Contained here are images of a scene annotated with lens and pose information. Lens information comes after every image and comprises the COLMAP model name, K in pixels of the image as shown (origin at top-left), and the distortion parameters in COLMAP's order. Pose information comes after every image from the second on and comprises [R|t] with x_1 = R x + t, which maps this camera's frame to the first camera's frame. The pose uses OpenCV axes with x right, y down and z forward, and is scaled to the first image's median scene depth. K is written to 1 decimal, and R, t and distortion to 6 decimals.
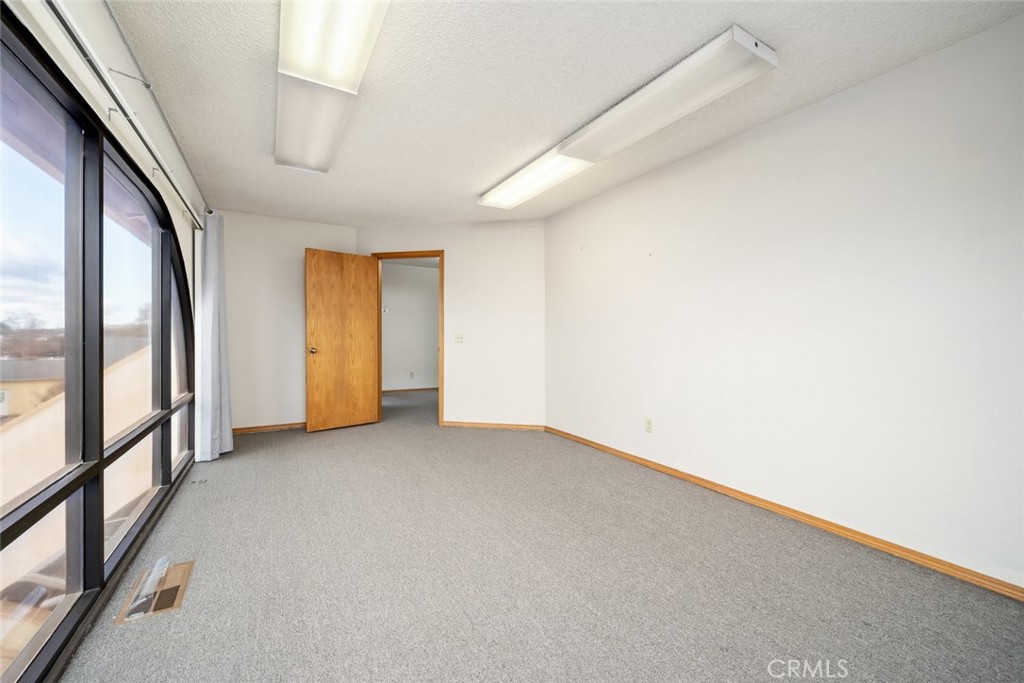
lens RADIAL K [[405.2, 0, 514.3], [0, 405.2, 339.2], [0, 0, 1]] dist [0.000417, 0.000060]
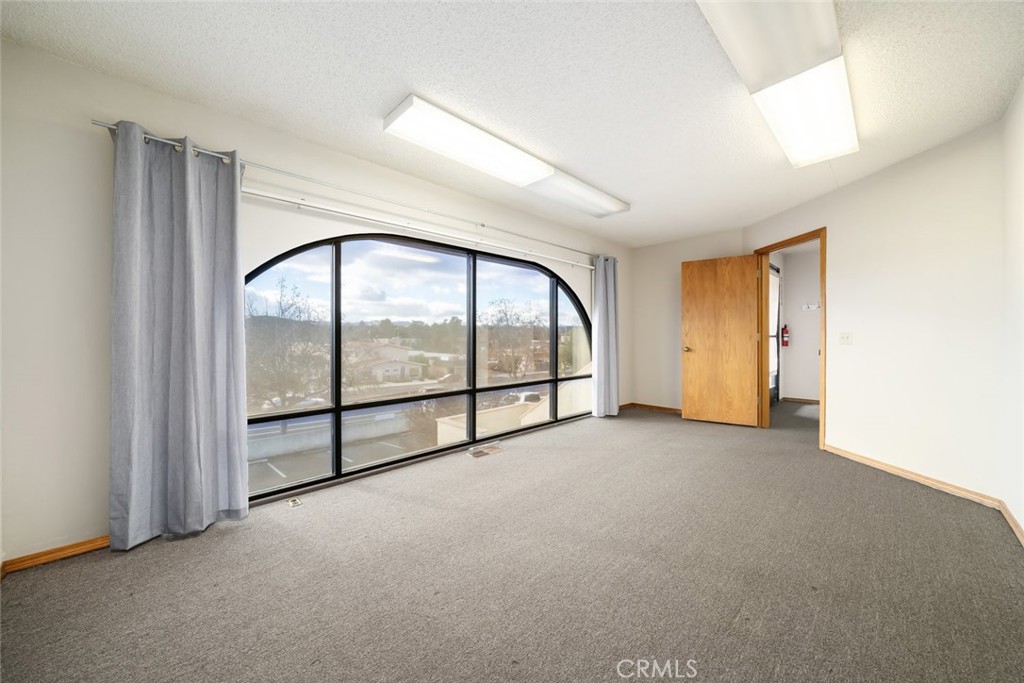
lens RADIAL K [[388.5, 0, 510.3], [0, 388.5, 335.0], [0, 0, 1]] dist [-0.000090, 0.000063]
pose [[0.208946, -0.009685, -0.977879, 0.462000], [-0.004226, 0.999933, -0.010807, 0.001218], [0.977918, 0.006391, 0.208891, 0.258399]]
